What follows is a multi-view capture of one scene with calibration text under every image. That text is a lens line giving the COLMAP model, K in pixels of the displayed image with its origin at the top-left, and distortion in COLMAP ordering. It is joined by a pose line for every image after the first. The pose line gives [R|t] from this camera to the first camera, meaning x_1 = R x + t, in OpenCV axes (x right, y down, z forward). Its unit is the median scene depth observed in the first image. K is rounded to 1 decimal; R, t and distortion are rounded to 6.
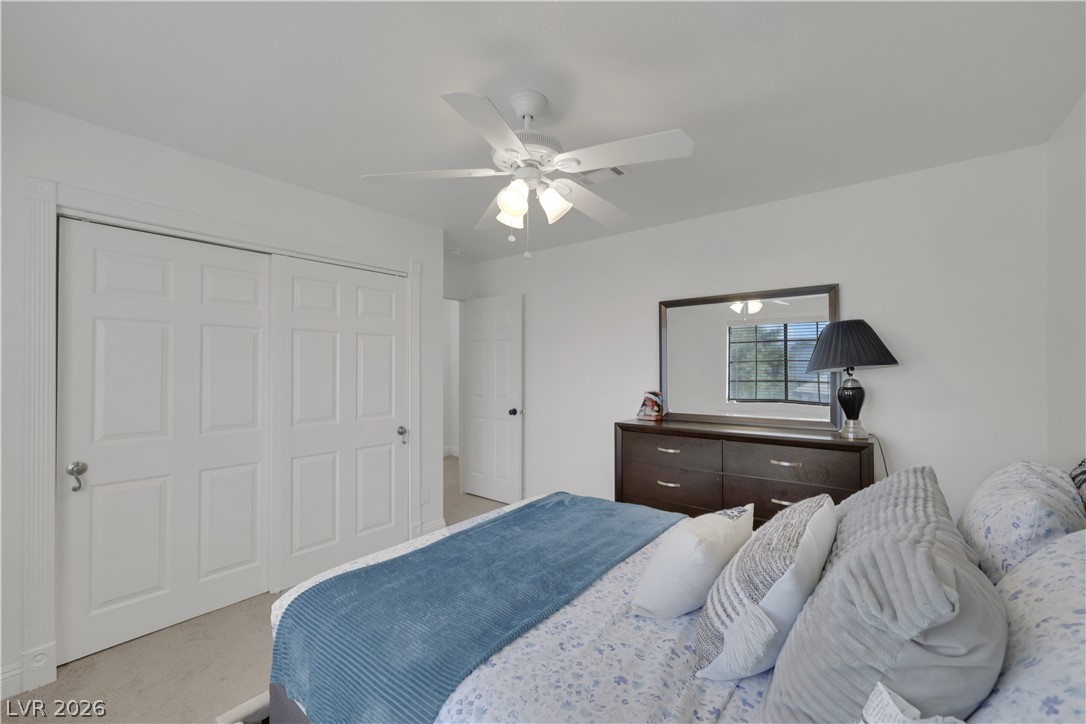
lens RADIAL K [[433.9, 0, 543.0], [0, 433.9, 362.0], [0, 0, 1]] dist [-0.000959, -0.000059]
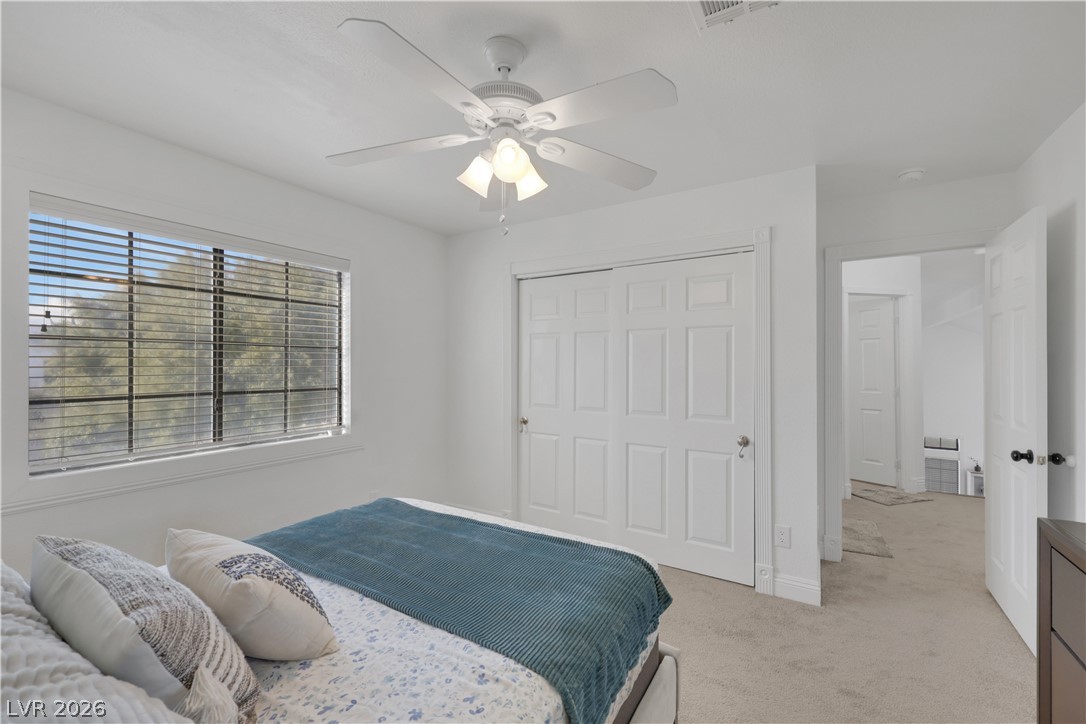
lens RADIAL K [[445.2, 0, 543.0], [0, 445.2, 362.0], [0, 0, 1]] dist [0.000090, -0.000055]
pose [[0.129906, -0.003691, -0.991519, 0.490149], [0.011446, 0.999932, -0.002222, 0.007196], [0.991460, -0.011061, 0.129939, 0.560859]]
